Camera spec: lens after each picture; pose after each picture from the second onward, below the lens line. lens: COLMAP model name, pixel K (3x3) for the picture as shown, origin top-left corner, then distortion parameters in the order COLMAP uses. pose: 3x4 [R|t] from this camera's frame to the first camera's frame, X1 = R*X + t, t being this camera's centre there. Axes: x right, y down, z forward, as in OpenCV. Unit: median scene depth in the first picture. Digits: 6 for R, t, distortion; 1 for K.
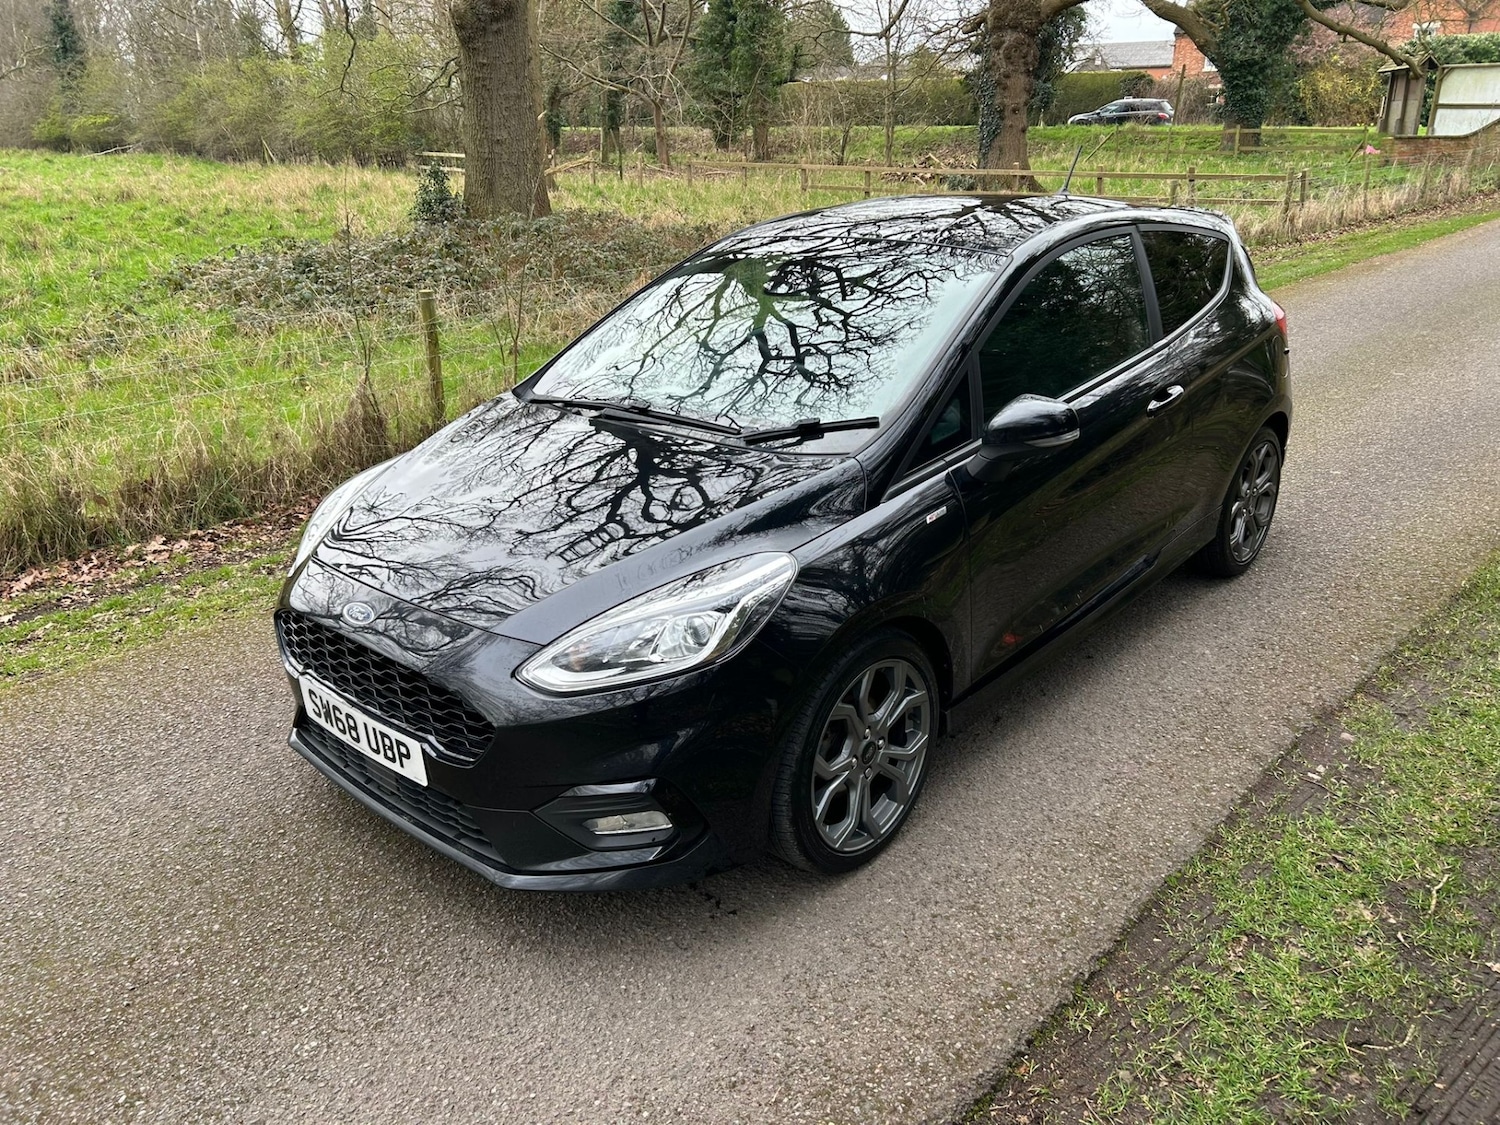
lens RADIAL K [[1108.9, 0, 739.9], [0, 1108.9, 556.2], [0, 0, 1]] dist [0.043506, -0.049024]
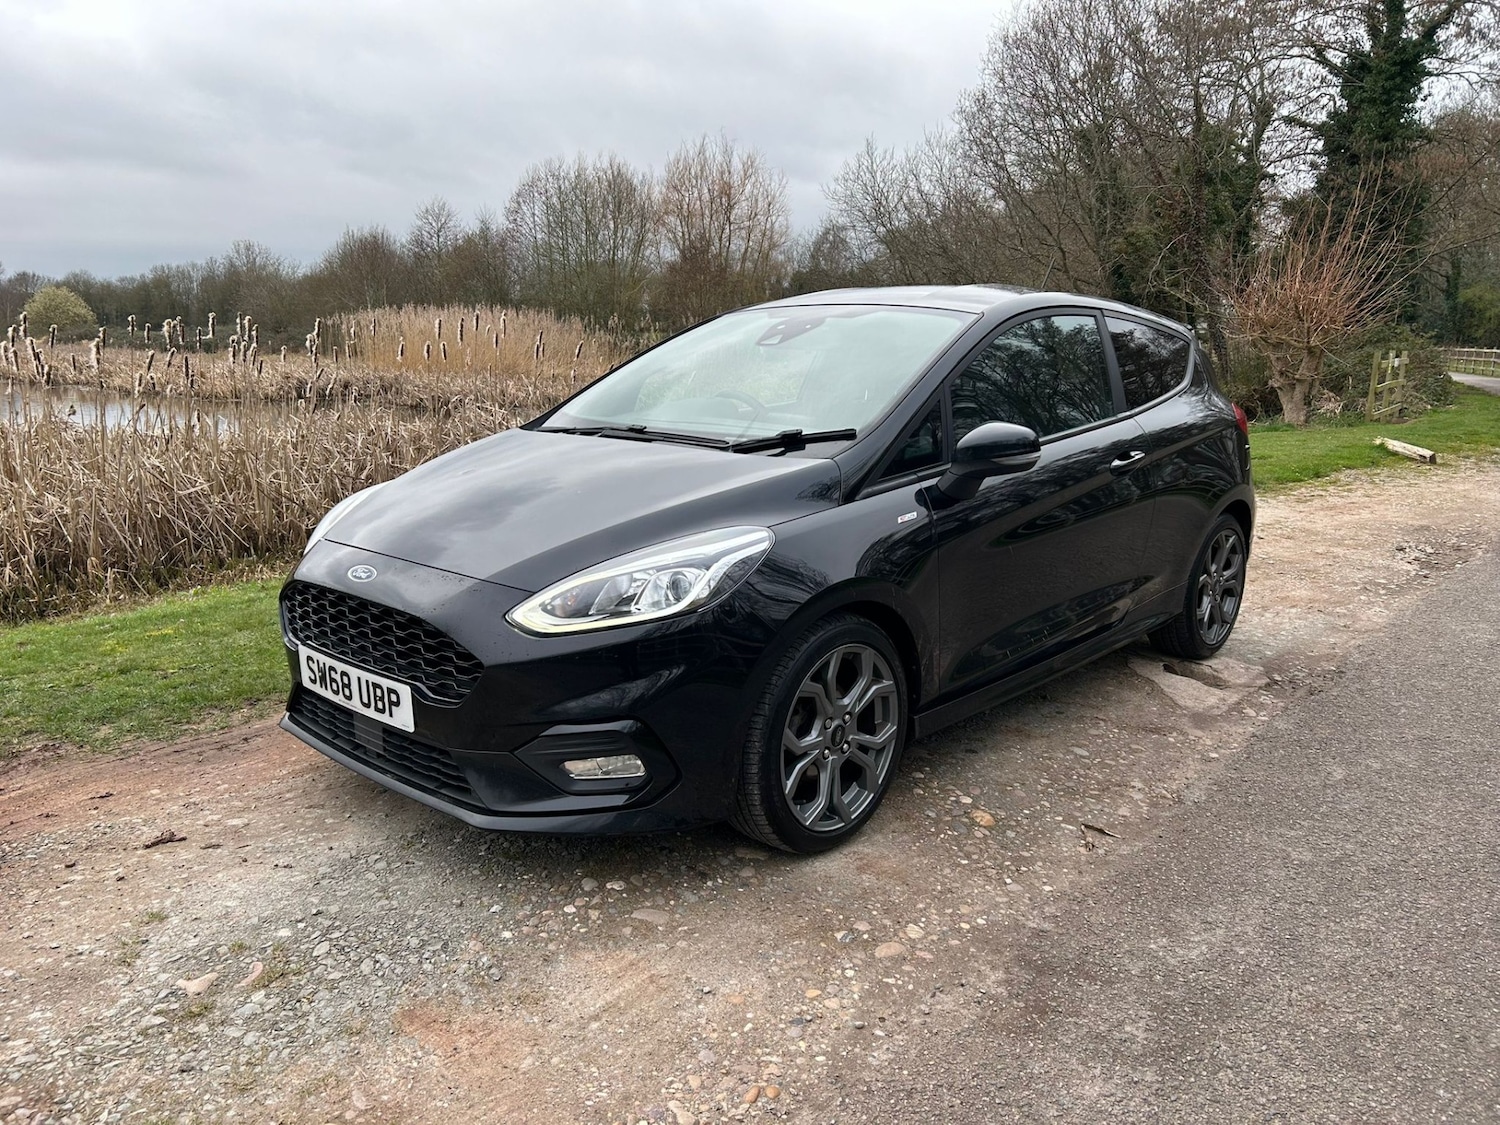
lens RADIAL K [[1108.9, 0, 737.4], [0, 1108.9, 574.5], [0, 0, 1]] dist [0.043506, -0.049024]
pose [[0.999194, 0.040101, -0.001632, 0.017231], [-0.039893, 0.987916, -0.149769, 0.187939], [-0.004394, 0.149713, 0.988720, -0.052423]]
